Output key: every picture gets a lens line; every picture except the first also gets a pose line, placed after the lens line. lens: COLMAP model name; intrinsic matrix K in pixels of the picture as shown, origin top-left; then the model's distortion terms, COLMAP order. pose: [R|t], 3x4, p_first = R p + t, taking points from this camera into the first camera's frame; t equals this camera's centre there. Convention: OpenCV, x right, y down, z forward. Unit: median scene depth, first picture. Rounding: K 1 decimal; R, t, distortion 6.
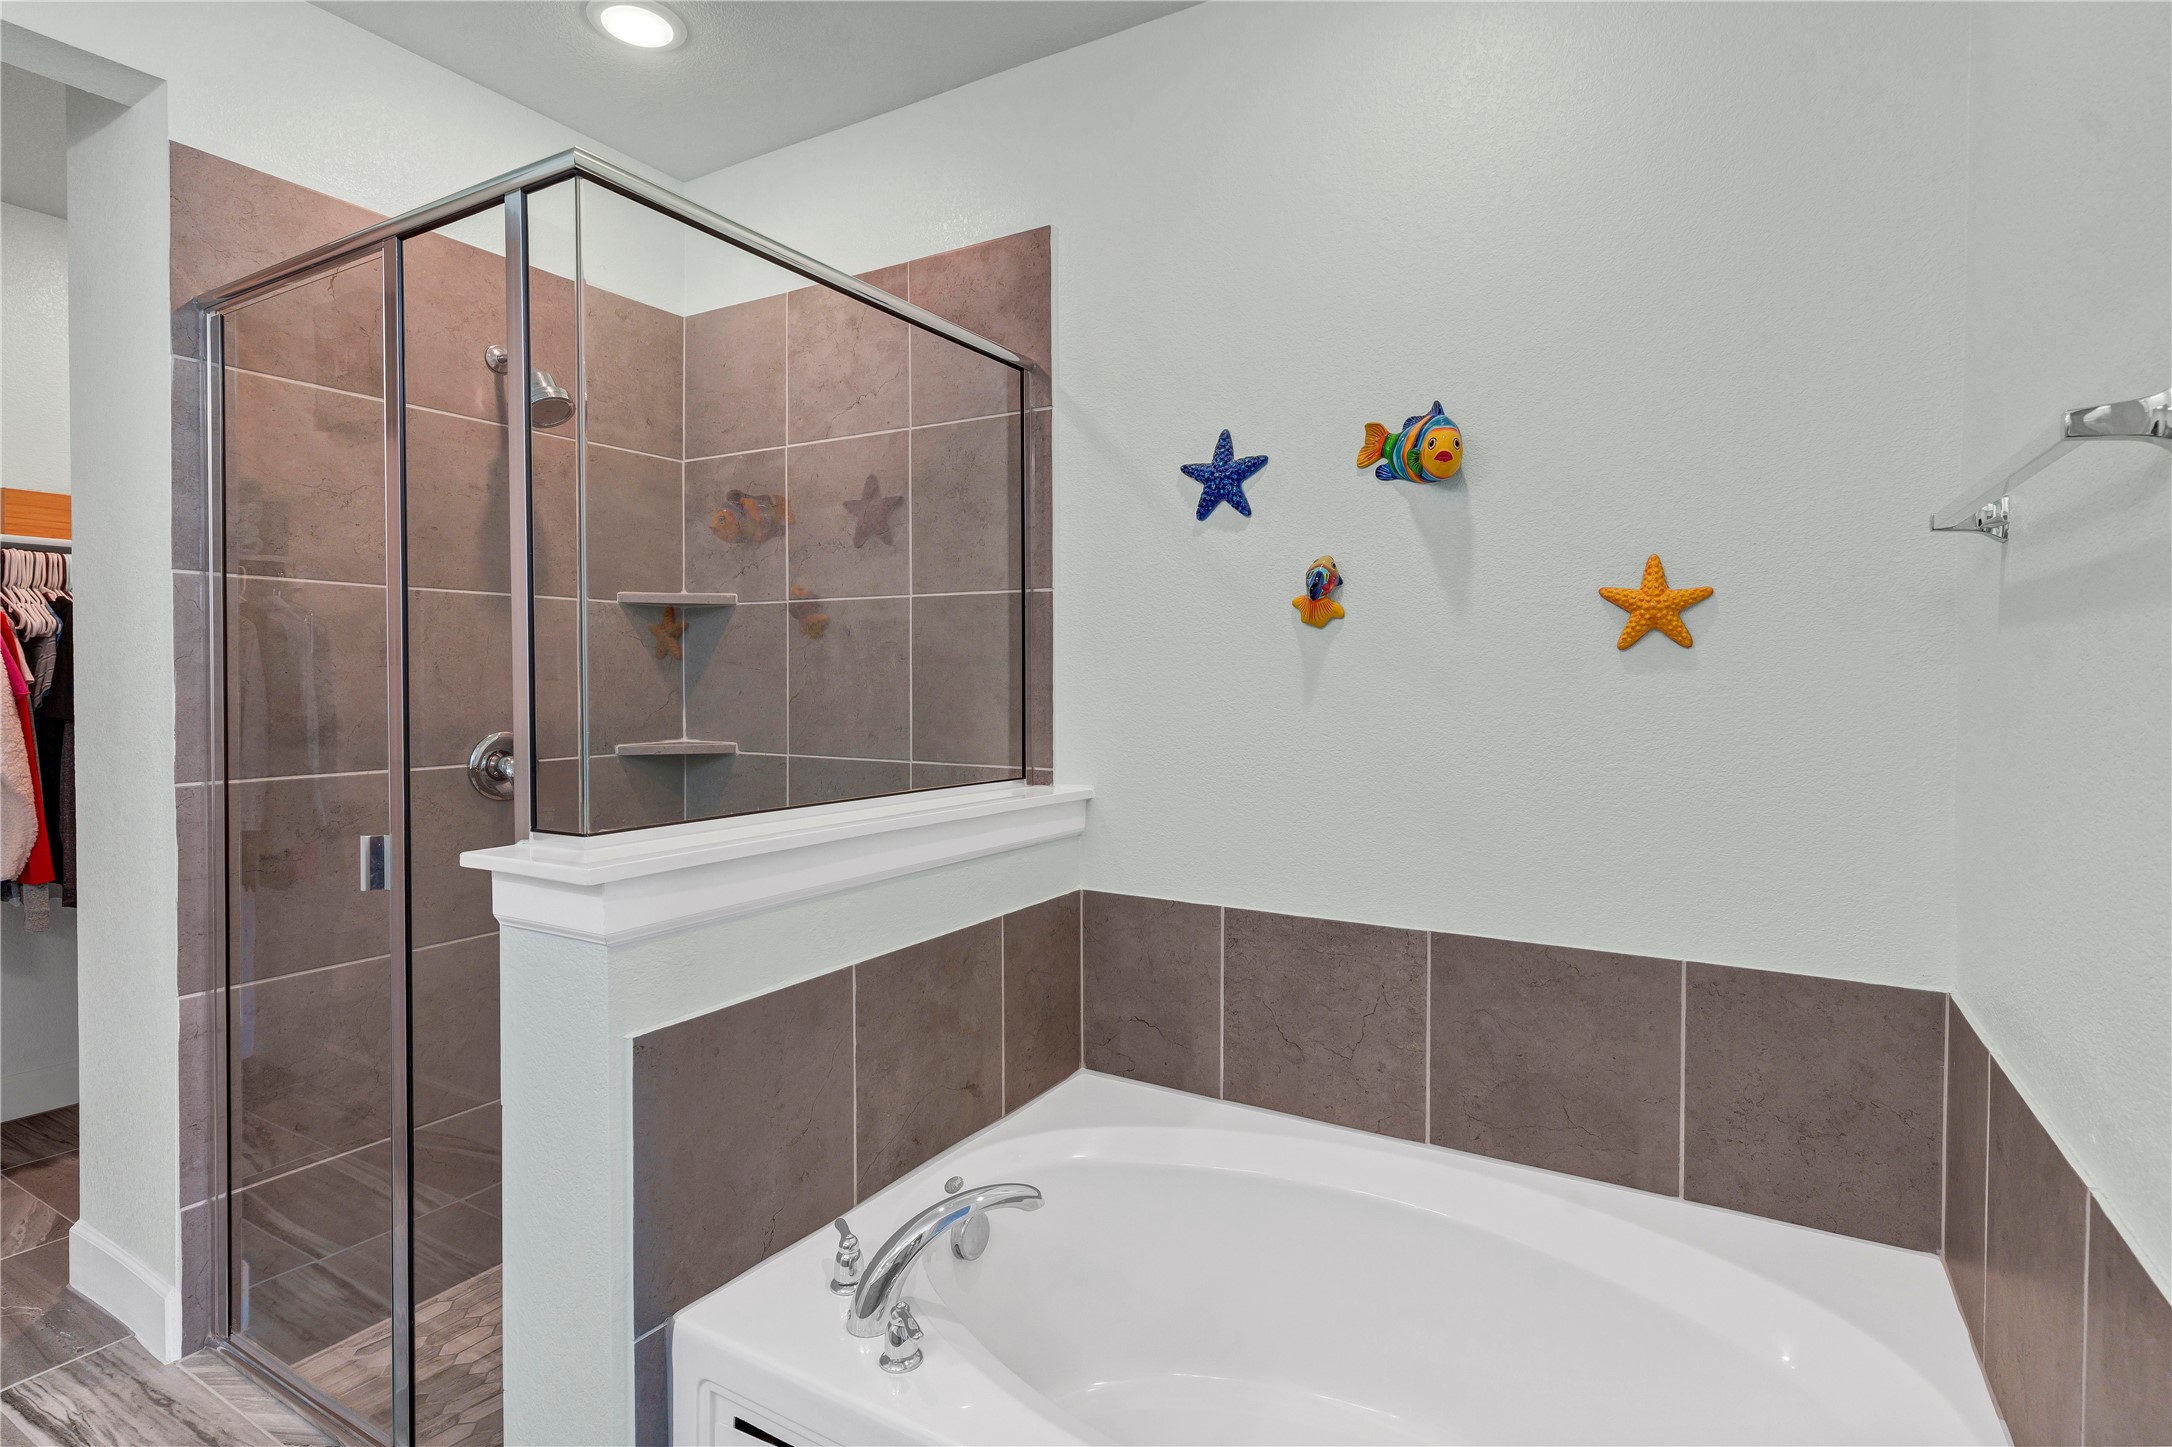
lens RADIAL K [[1048.5, 0, 1092.3], [0, 1048.5, 695.6], [0, 0, 1]] dist [0.000823, 0.001129]
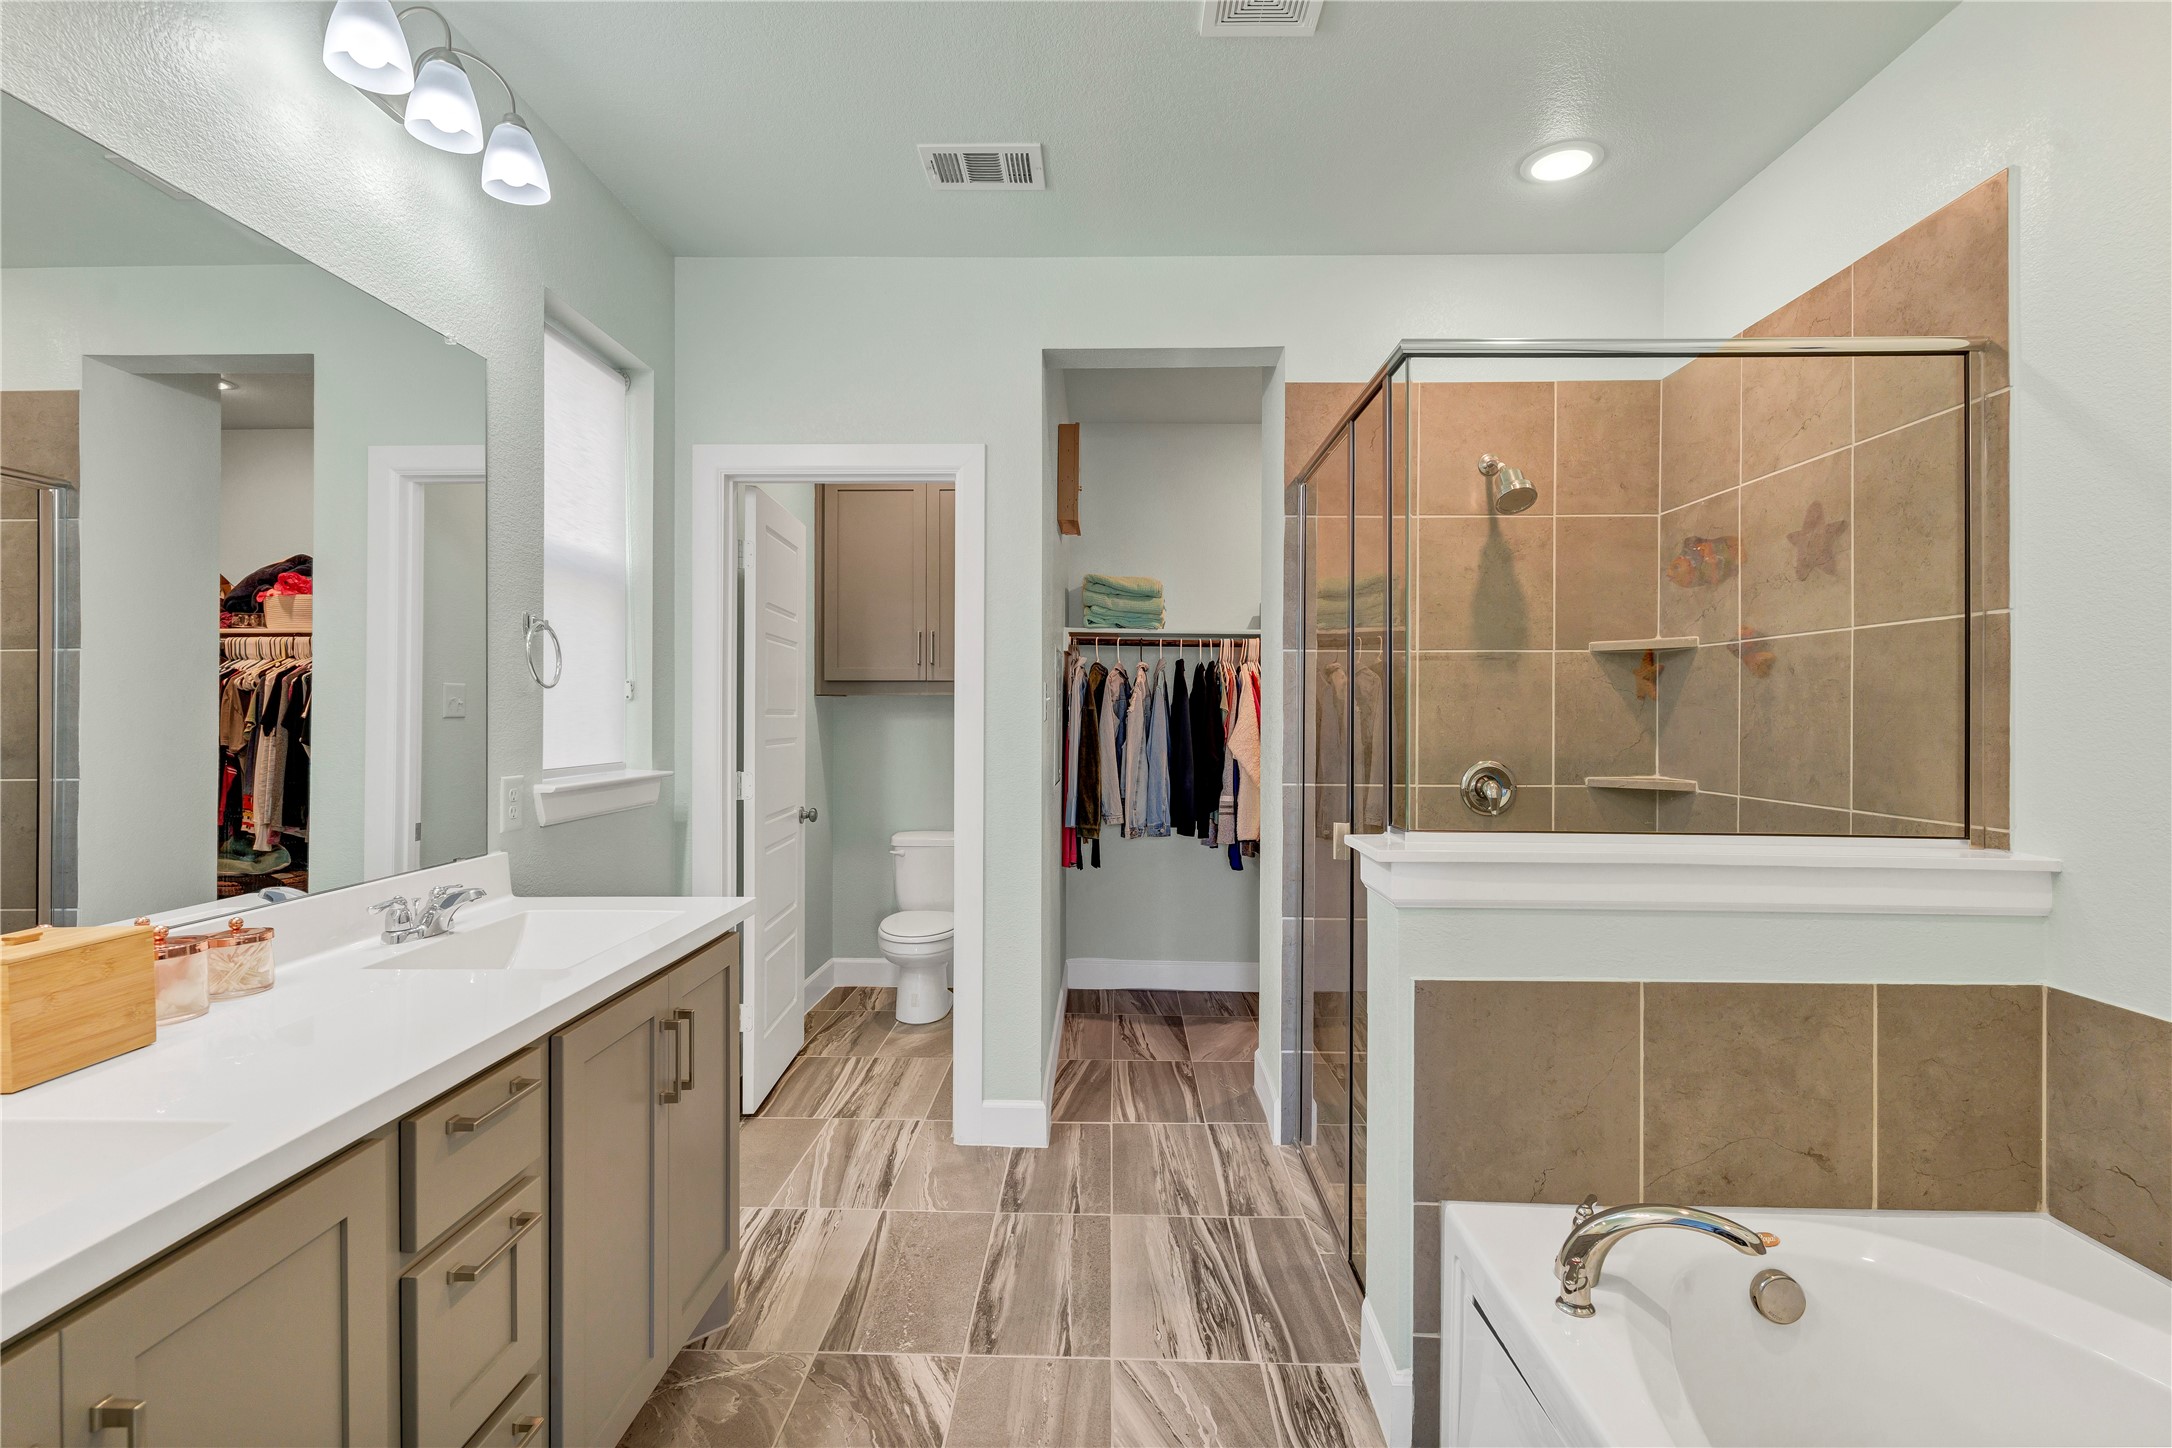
lens RADIAL K [[1057.1, 0, 1086.0], [0, 1057.1, 724.0], [0, 0, 1]] dist [0.001867, 0.000561]
pose [[0.470117, 0.006741, -0.882578, 0.348441], [-0.017843, 0.999839, -0.001868, 0.001694], [0.882424, 0.016626, 0.470162, -0.019240]]
